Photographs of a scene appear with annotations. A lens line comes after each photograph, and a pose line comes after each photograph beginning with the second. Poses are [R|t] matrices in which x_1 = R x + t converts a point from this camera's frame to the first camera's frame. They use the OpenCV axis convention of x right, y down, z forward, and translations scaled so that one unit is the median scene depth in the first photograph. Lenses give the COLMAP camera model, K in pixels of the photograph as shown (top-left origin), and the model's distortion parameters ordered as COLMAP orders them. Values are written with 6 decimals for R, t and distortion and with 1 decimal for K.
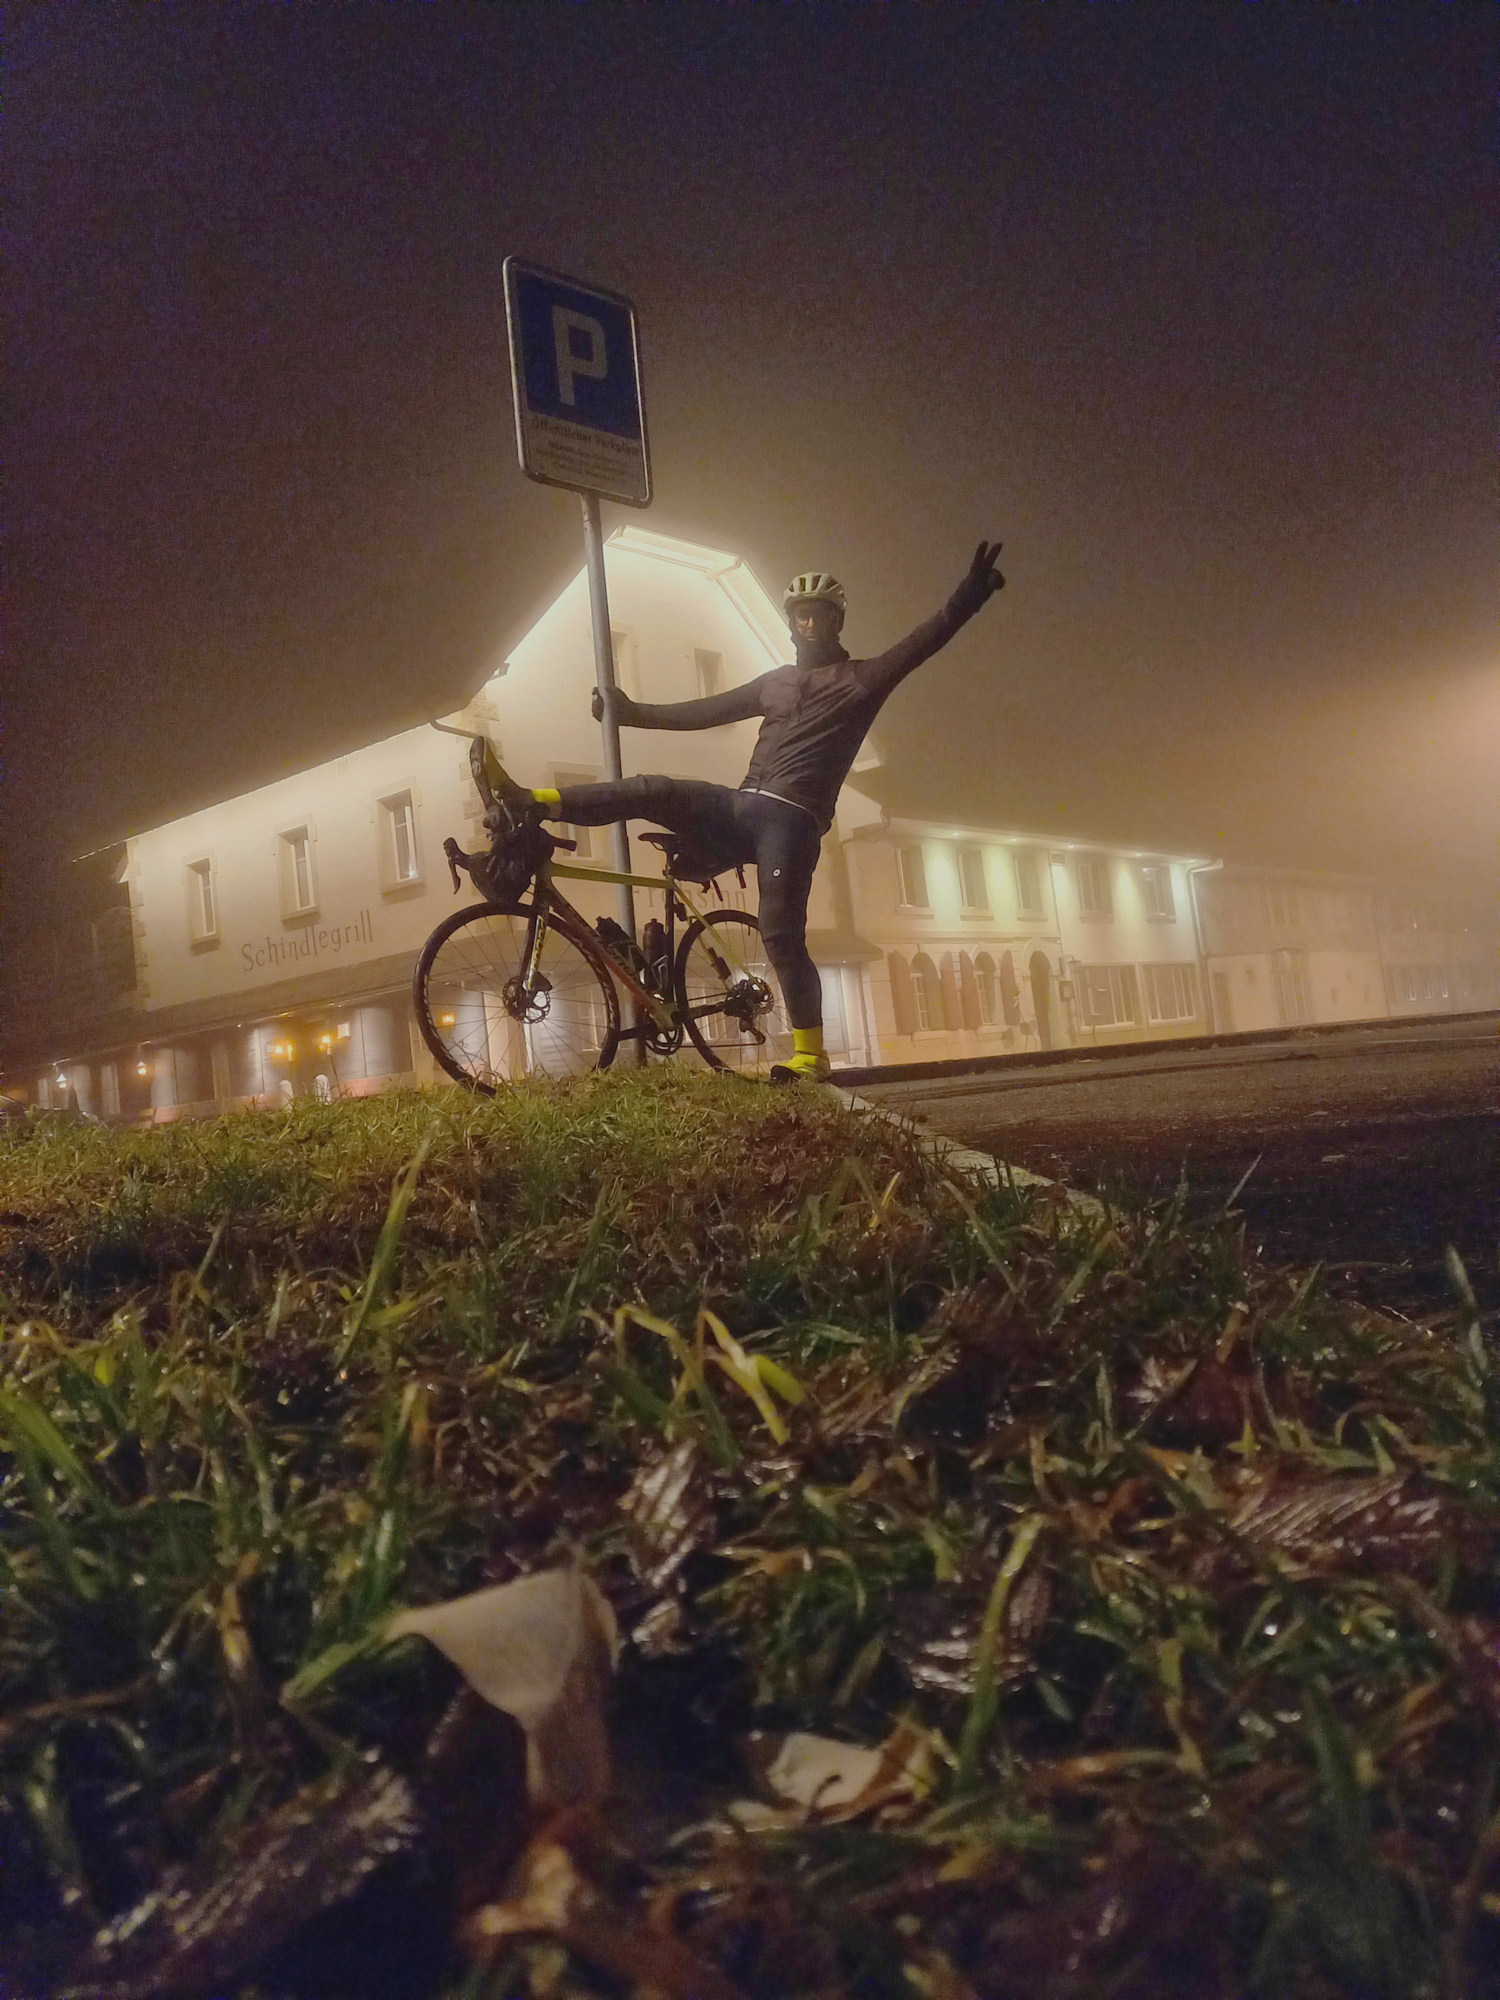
lens RADIAL K [[1675.8, 0, 750.0], [0, 1675.8, 1000.0], [0, 0, 1]] dist [0.060240, -0.000383]
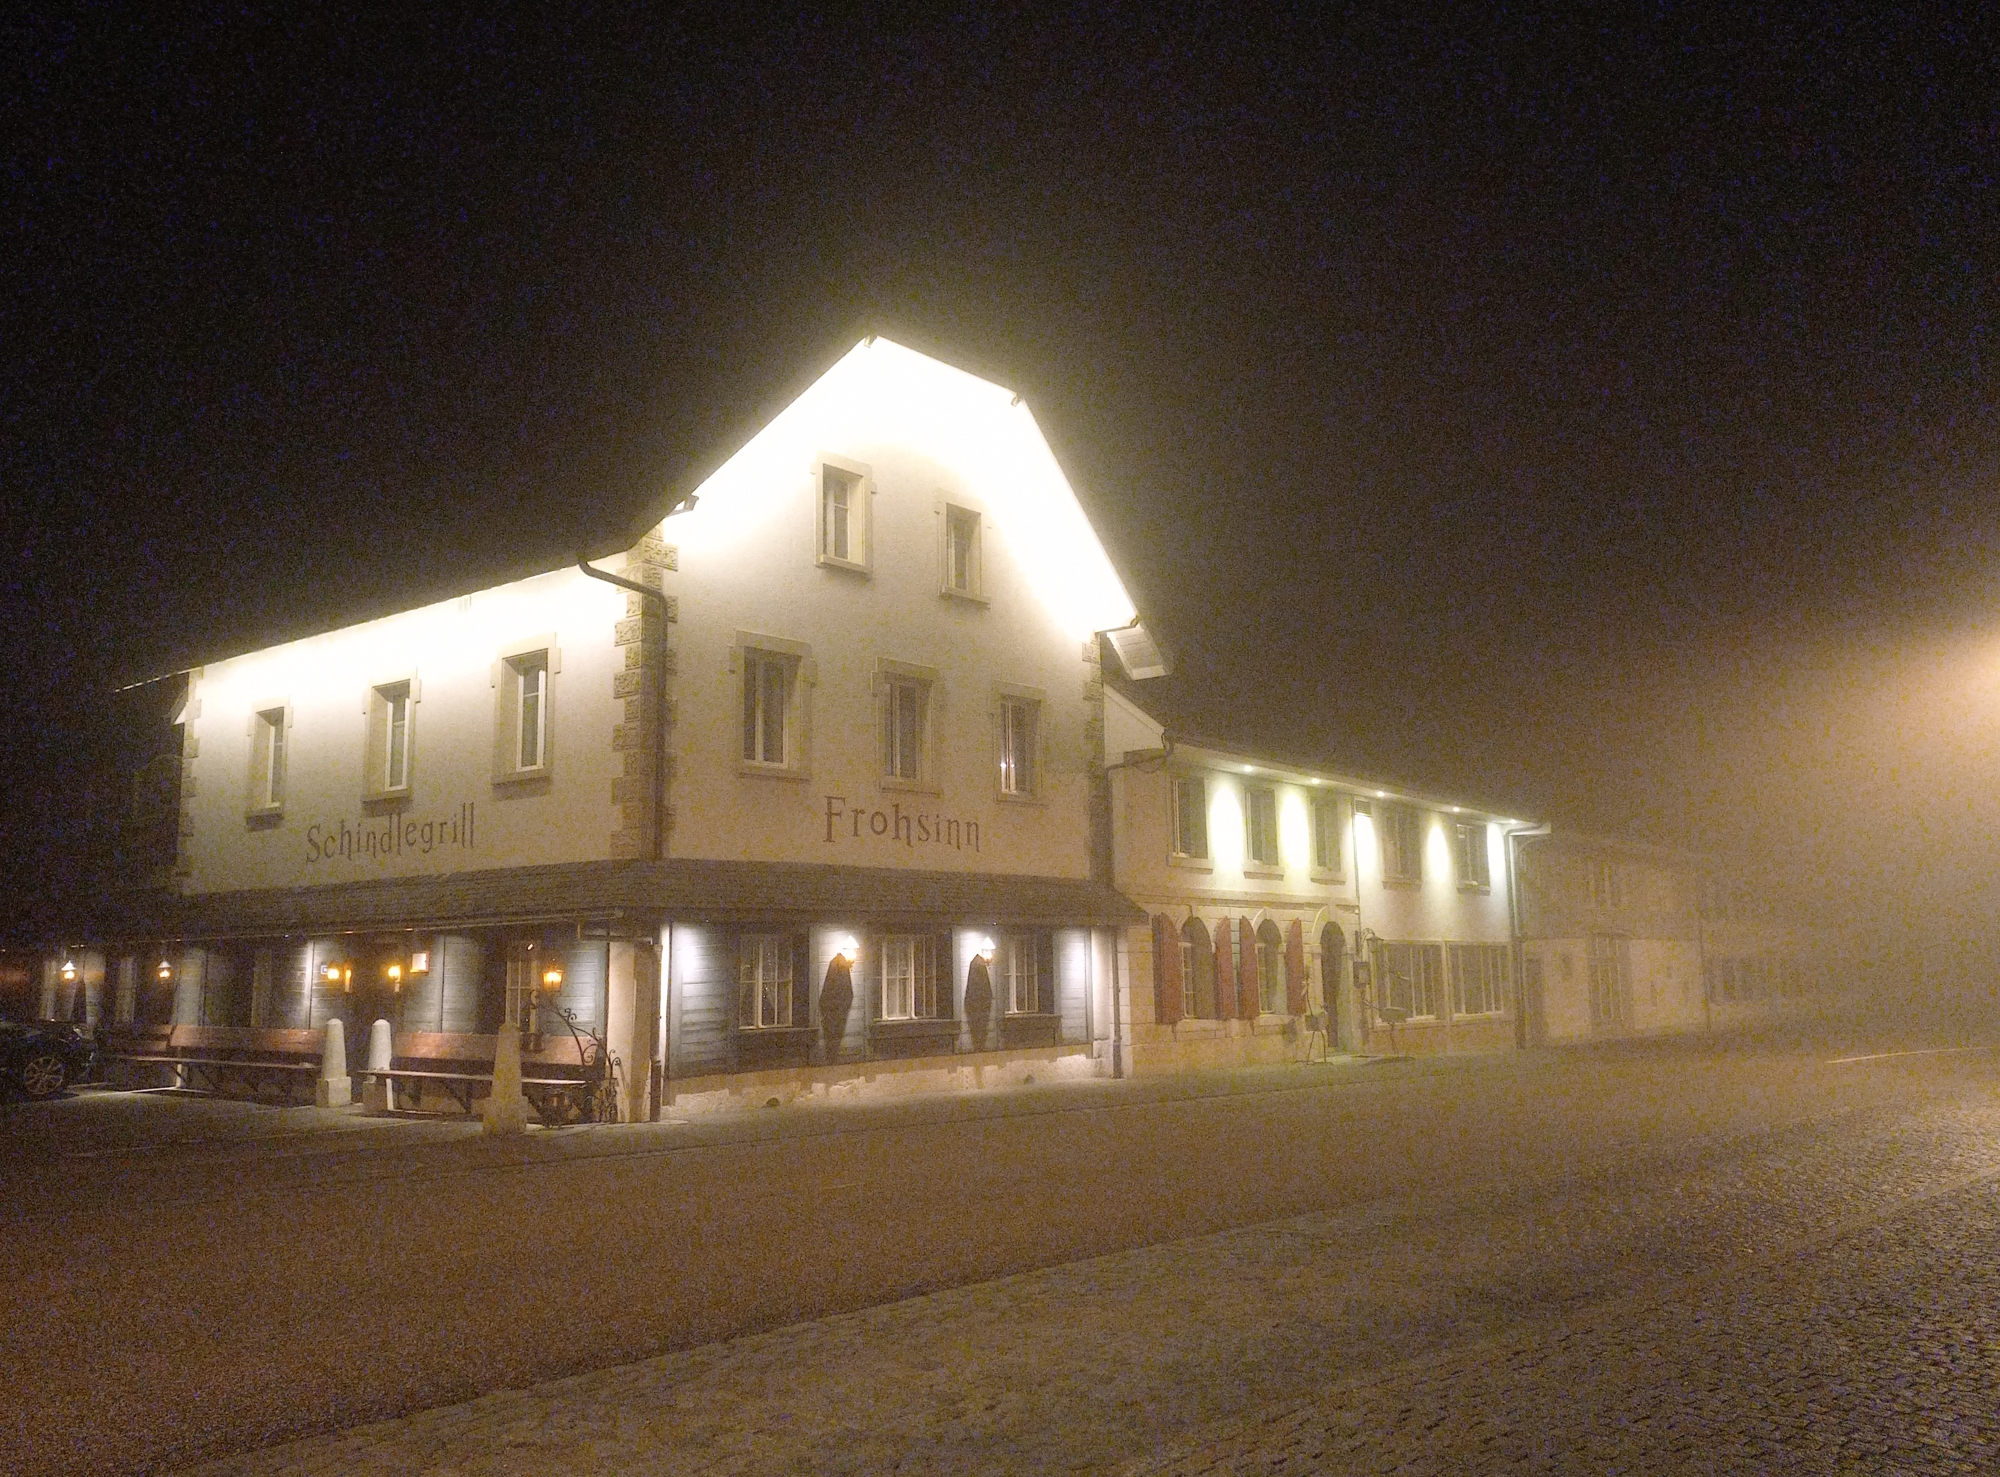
lens RADIAL K [[1635.9, 0, 1000.0], [0, 1635.9, 738.5], [0, 0, 1]] dist [0.003186, 0.001874]
pose [[0.994161, 0.105187, 0.024059, -0.014973], [-0.103279, 0.992175, -0.070155, -0.048302], [-0.031250, 0.067260, 0.997246, 0.239344]]
